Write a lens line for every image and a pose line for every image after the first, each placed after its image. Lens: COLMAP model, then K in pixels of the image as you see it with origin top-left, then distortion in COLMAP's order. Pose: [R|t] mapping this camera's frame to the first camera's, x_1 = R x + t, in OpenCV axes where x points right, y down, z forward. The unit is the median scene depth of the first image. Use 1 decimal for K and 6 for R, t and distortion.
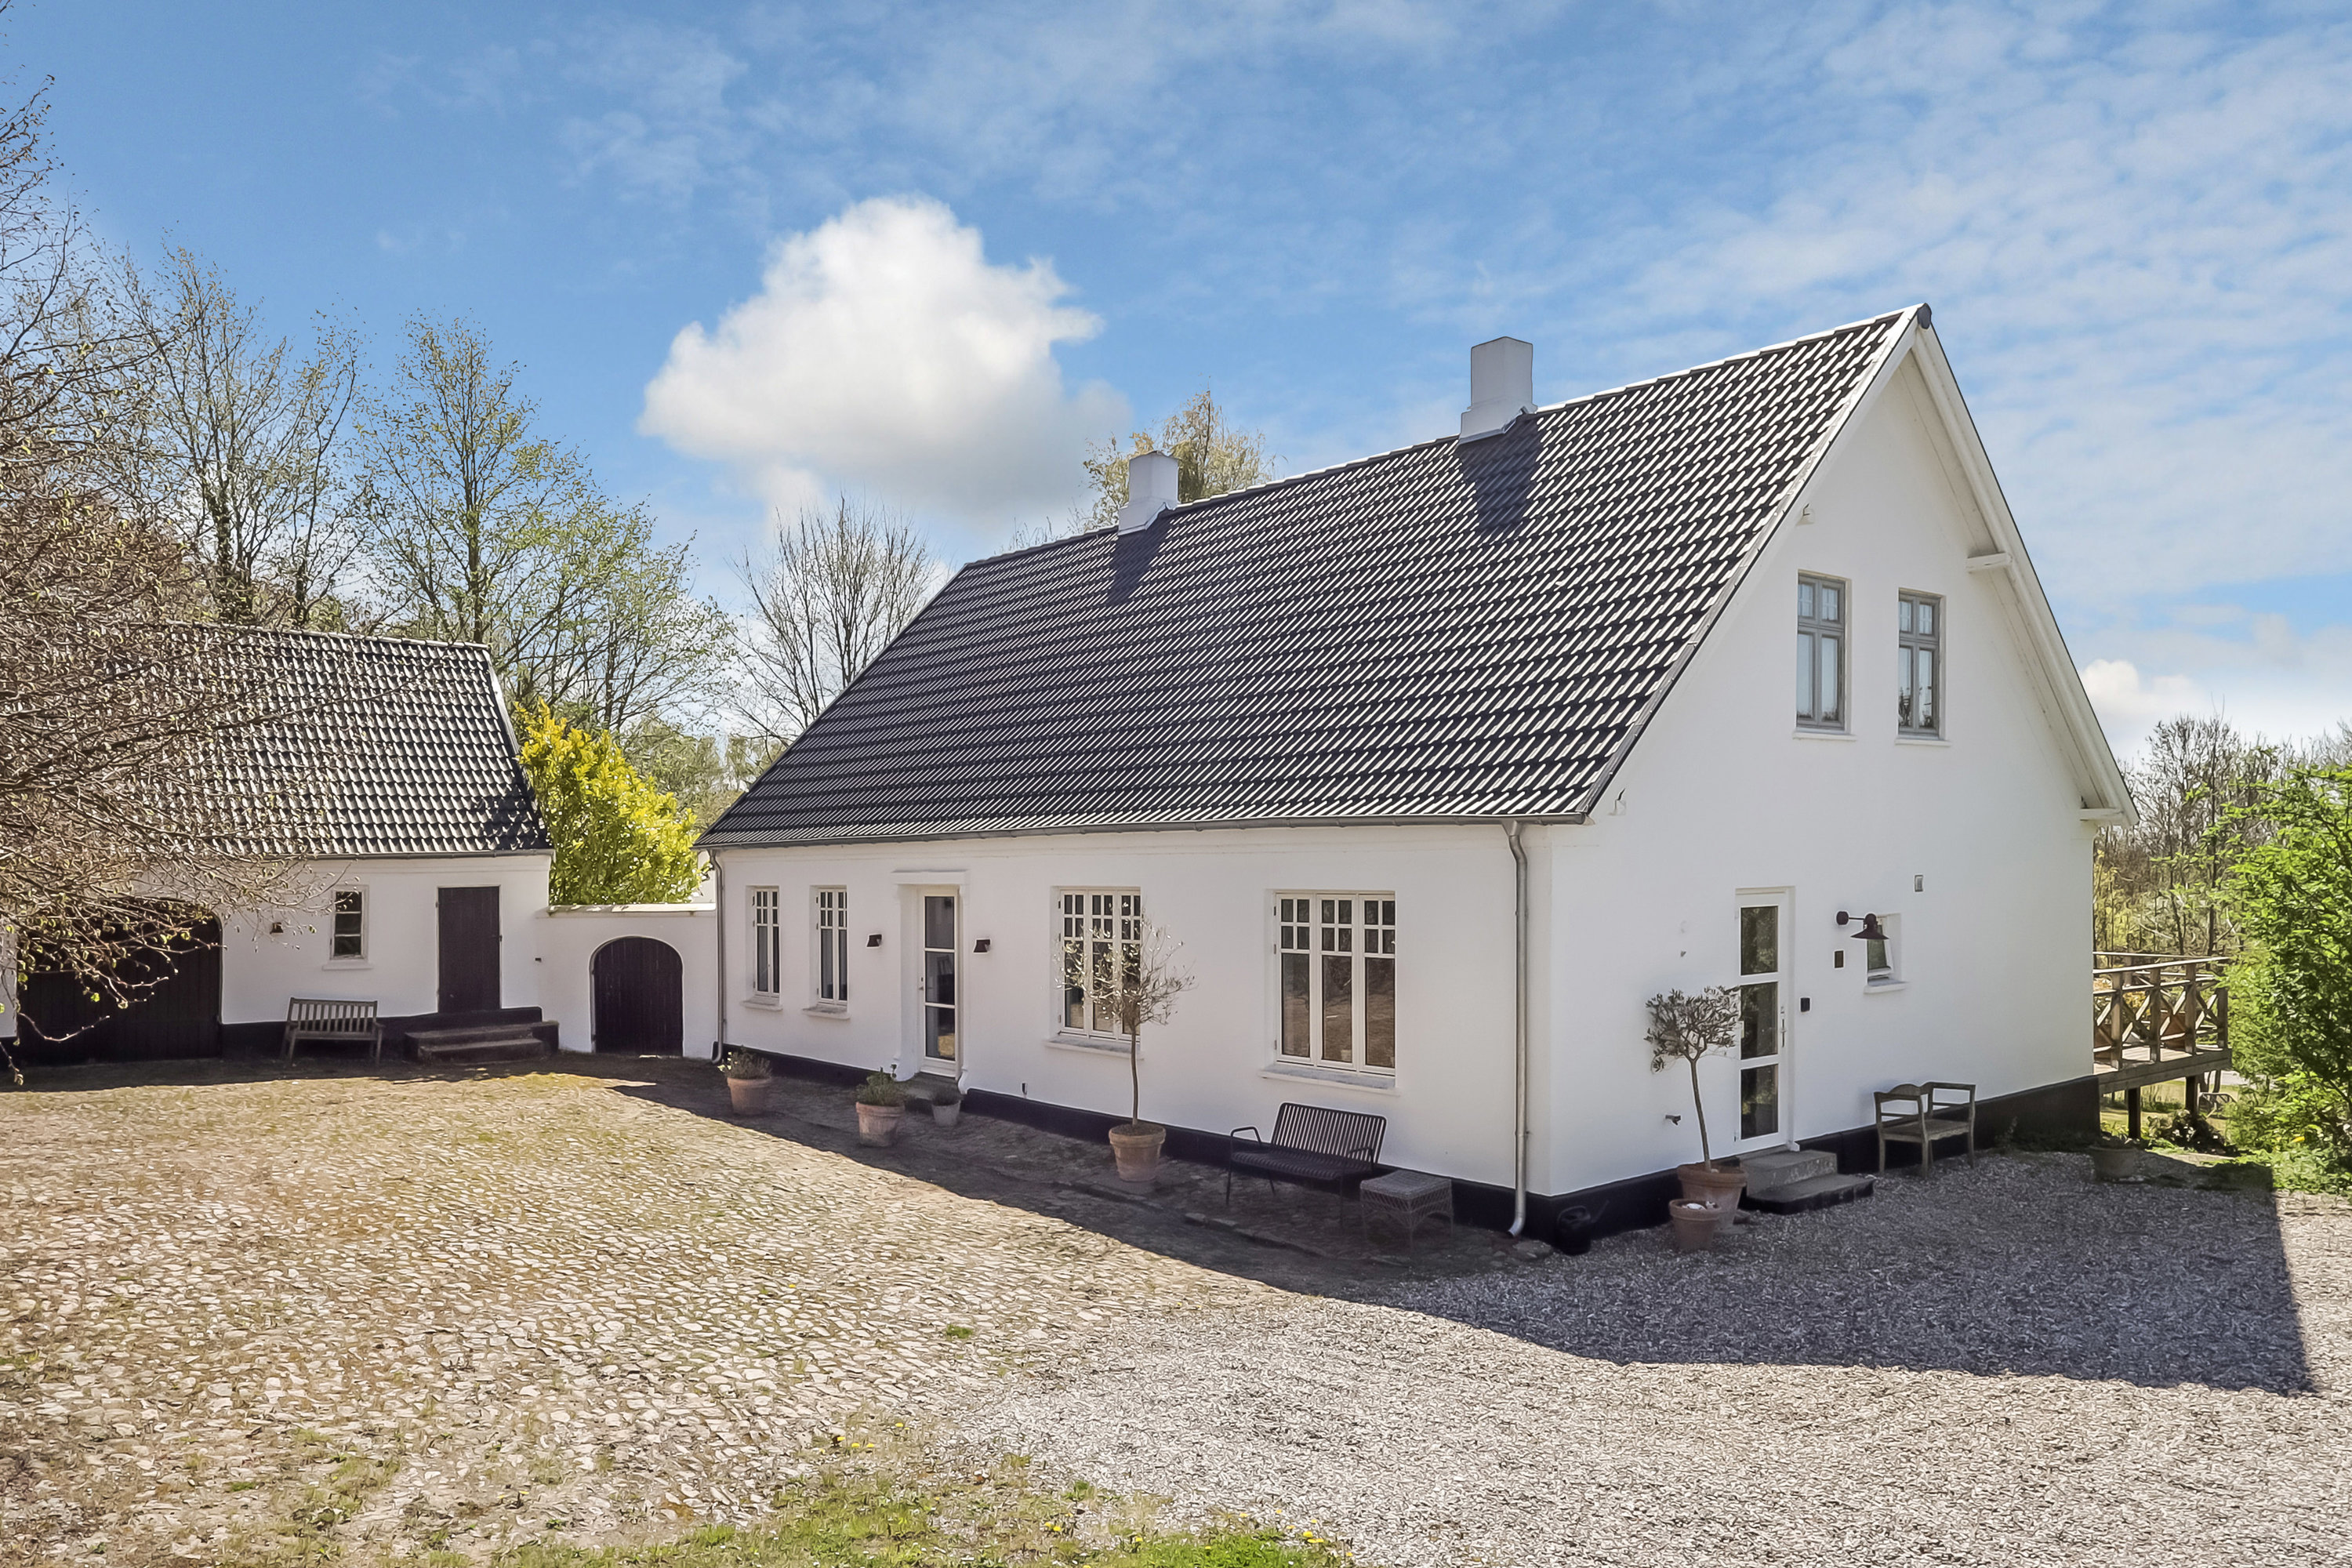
lens RADIAL K [[1611.4, 0, 1178.2], [0, 1611.4, 831.1], [0, 0, 1]] dist [0.002600, 0.000621]
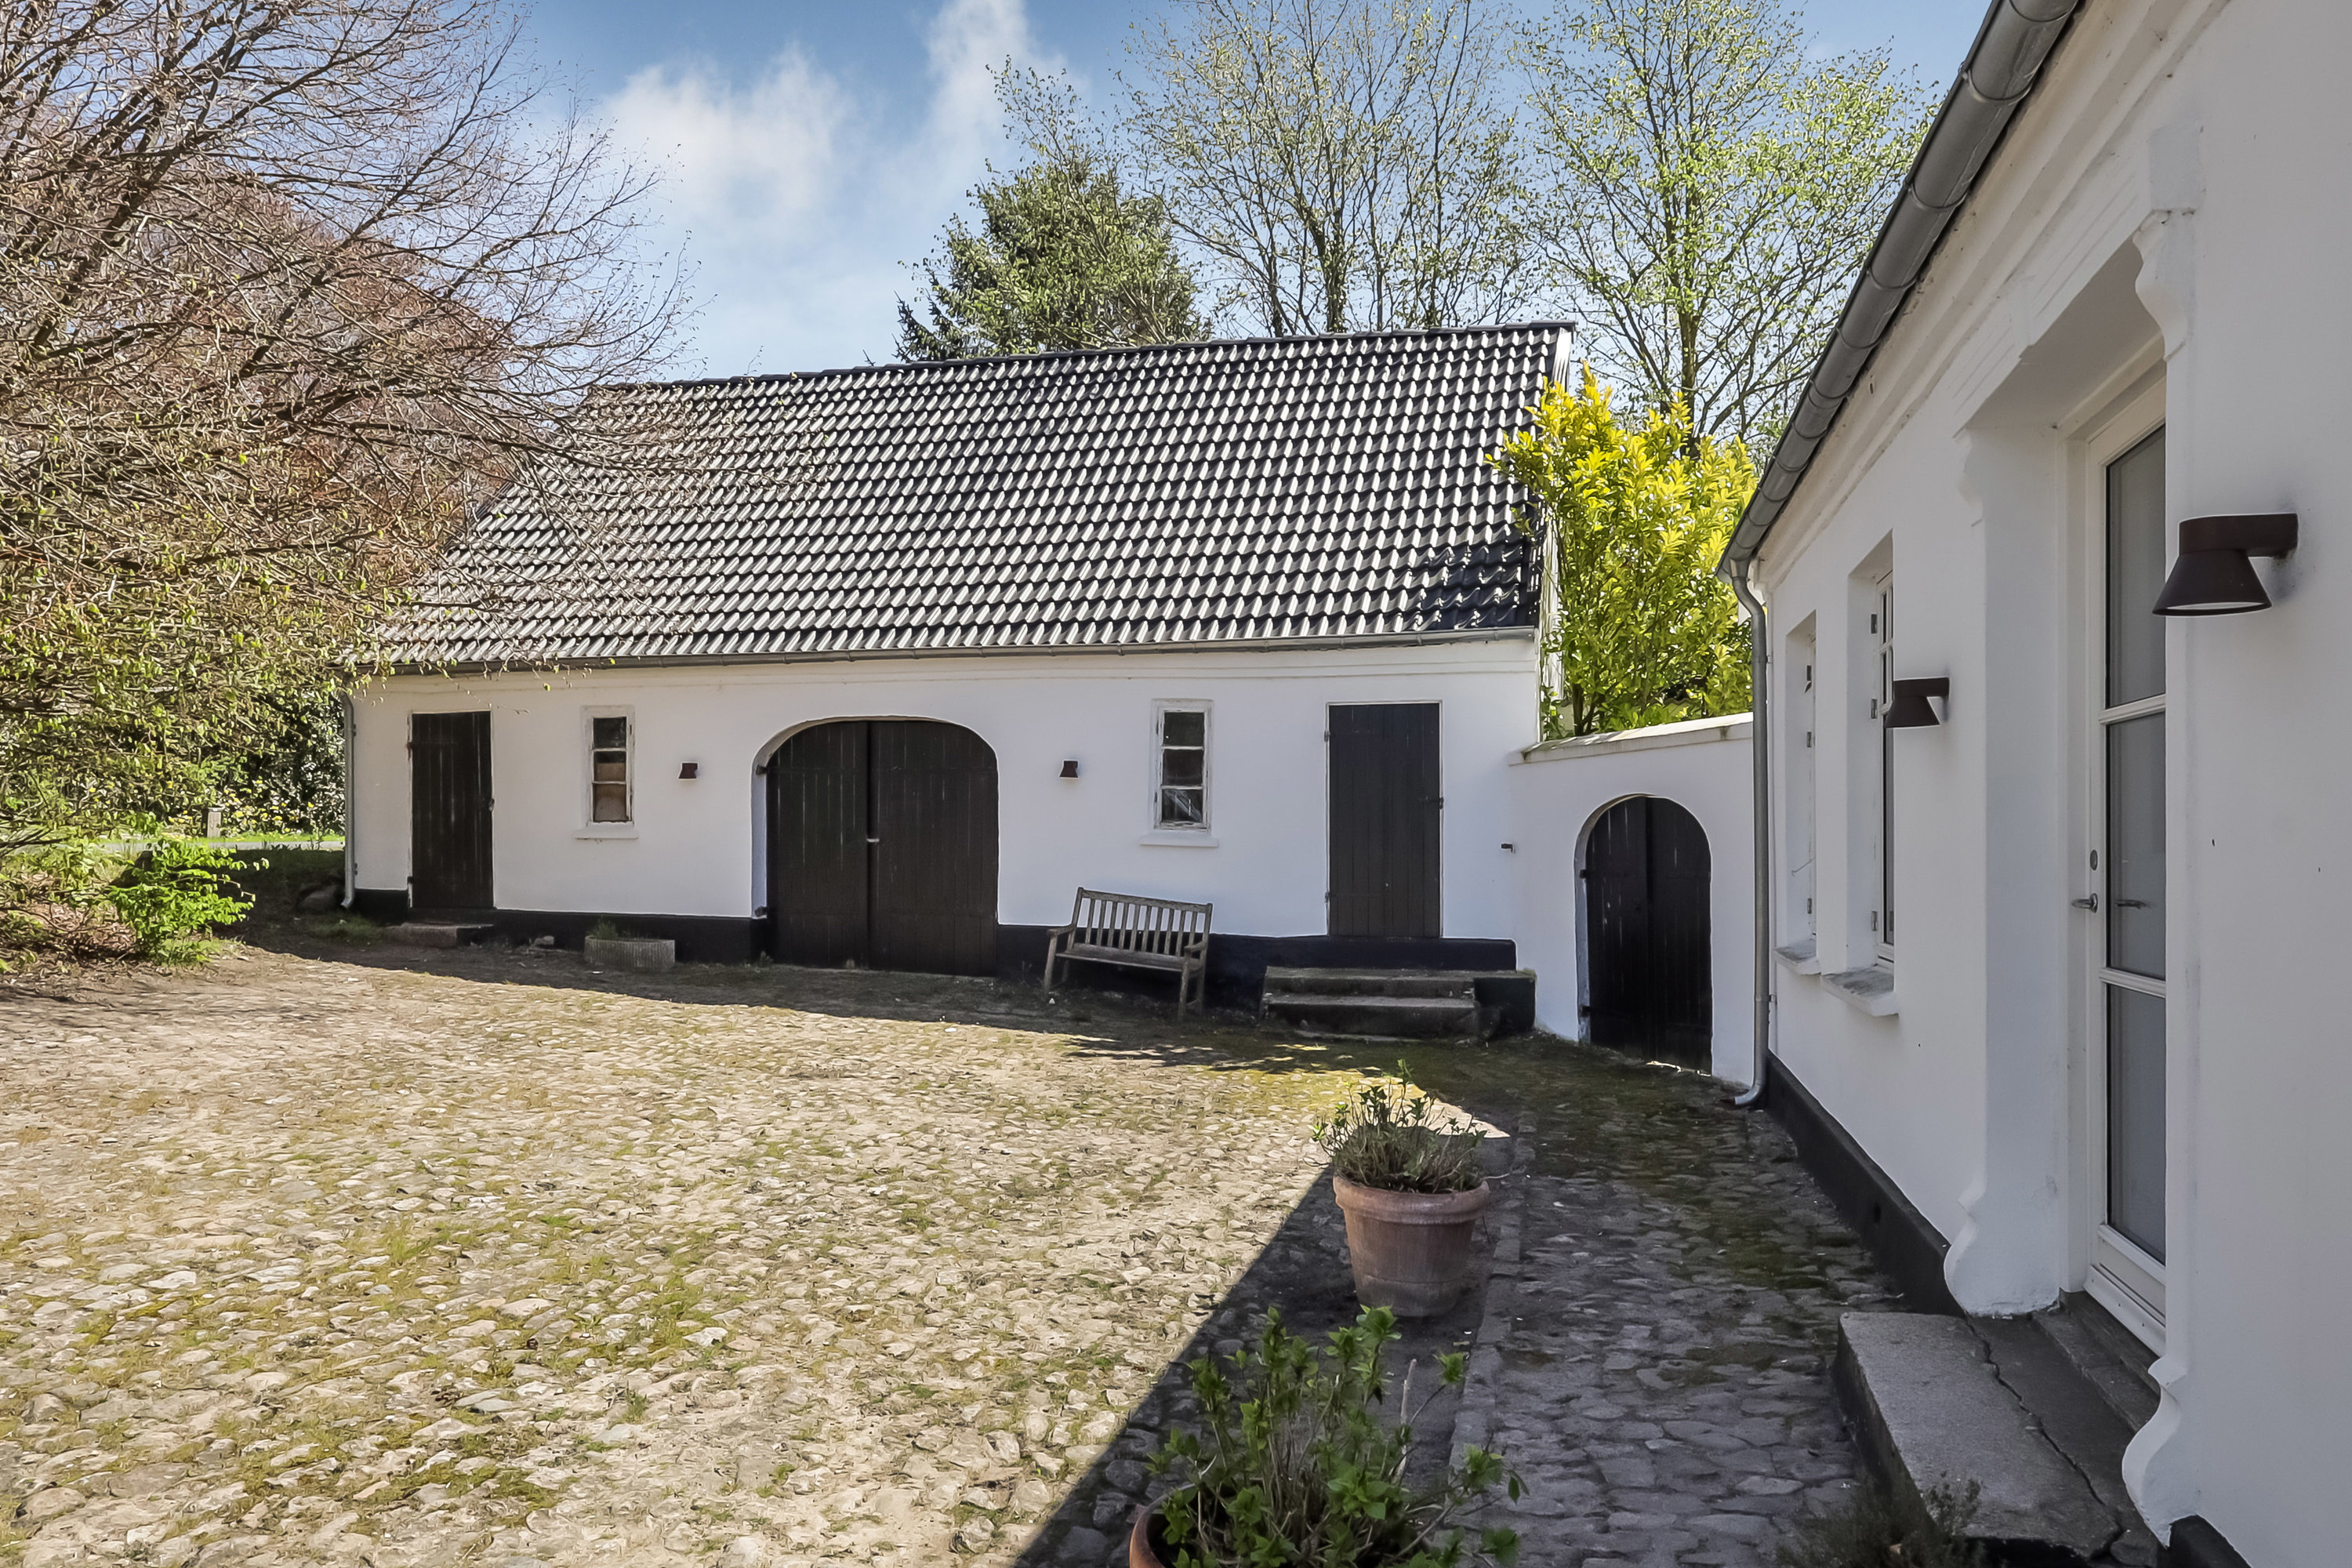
lens RADIAL K [[1611.4, 0, 1178.2], [0, 1611.4, 831.1], [0, 0, 1]] dist [0.002600, 0.000621]
pose [[0.591254, 0.011457, -0.806404, -0.051054], [0.001364, 0.999883, 0.015206, 0.069617], [0.806484, -0.010091, 0.591169, 0.642182]]
